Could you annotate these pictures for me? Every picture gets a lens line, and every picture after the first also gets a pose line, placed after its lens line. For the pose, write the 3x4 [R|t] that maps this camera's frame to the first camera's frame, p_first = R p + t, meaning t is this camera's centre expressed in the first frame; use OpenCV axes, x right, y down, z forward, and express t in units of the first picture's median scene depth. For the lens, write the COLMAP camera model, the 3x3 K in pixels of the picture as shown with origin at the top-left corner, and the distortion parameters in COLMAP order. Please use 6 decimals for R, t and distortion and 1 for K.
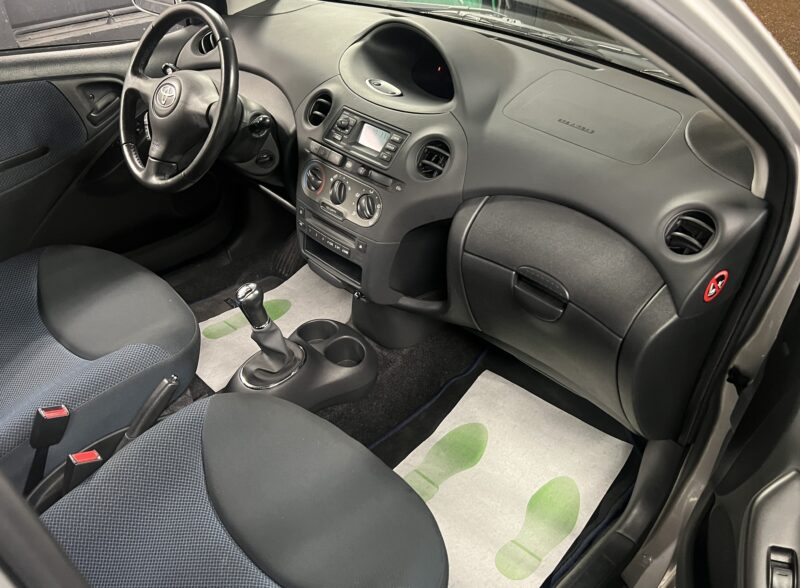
lens RADIAL K [[653.0, 0, 400.0], [0, 653.0, 294.0], [0, 0, 1]] dist [0.120191, 0.000489]
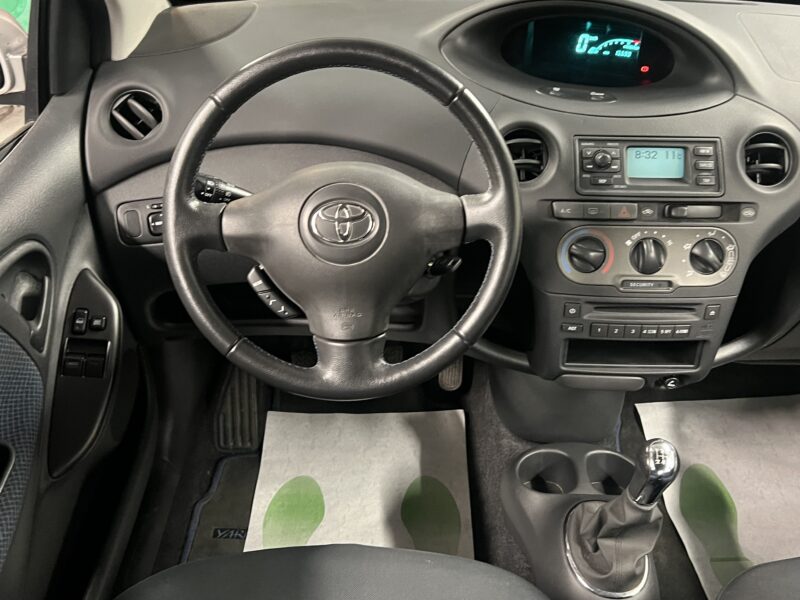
lens RADIAL K [[810.7, 0, 400.0], [0, 810.7, 300.0], [0, 0, 1]] dist [0.031089, -0.020742]
pose [[0.694711, -0.416340, 0.586547, -0.769927], [0.412720, 0.898588, 0.149002, -0.341070], [-0.589100, 0.138566, 0.796091, 0.499107]]
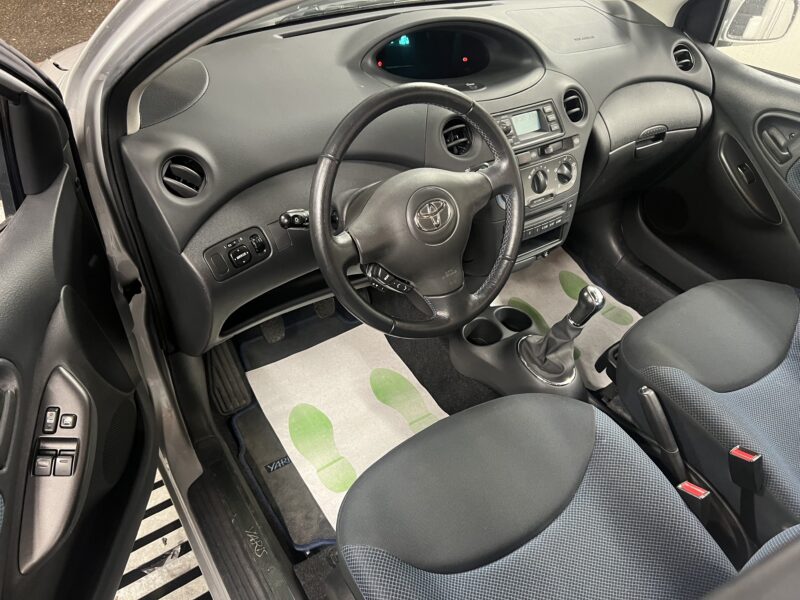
lens RADIAL K [[599.1, 0, 400.0], [0, 599.1, 300.0], [0, 0, 1]] dist [0.083250, -0.116049]
pose [[0.179398, -0.656692, 0.732511, -0.982618], [0.519719, 0.695469, 0.496201, -0.627793], [-0.835290, 0.291682, 0.466061, 0.787478]]
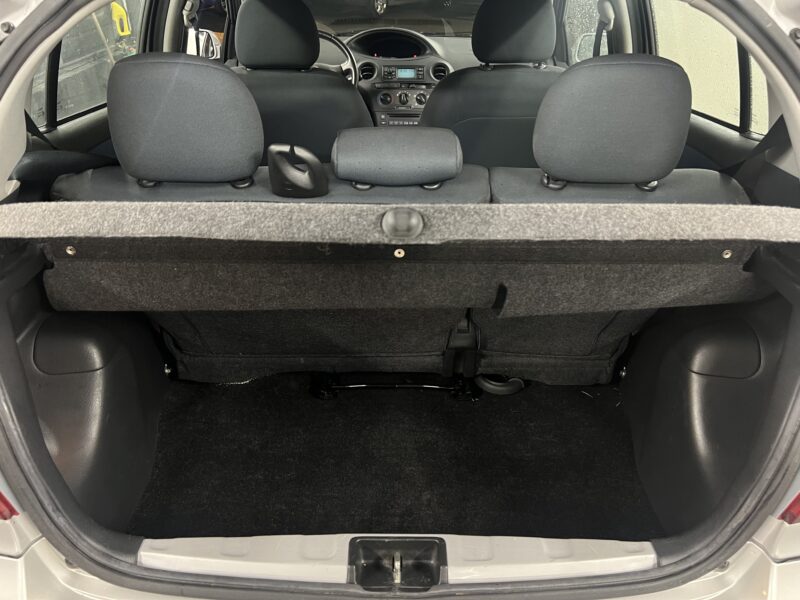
lens RADIAL K [[599.1, 0, 400.0], [0, 599.1, 300.0], [0, 0, 1]] dist [0.083250, -0.116049]
pose [[0.695557, -0.388237, 0.604543, -1.634221], [0.431272, 0.898590, 0.080874, 0.295034], [-0.574634, 0.204470, 0.792457, -0.503905]]
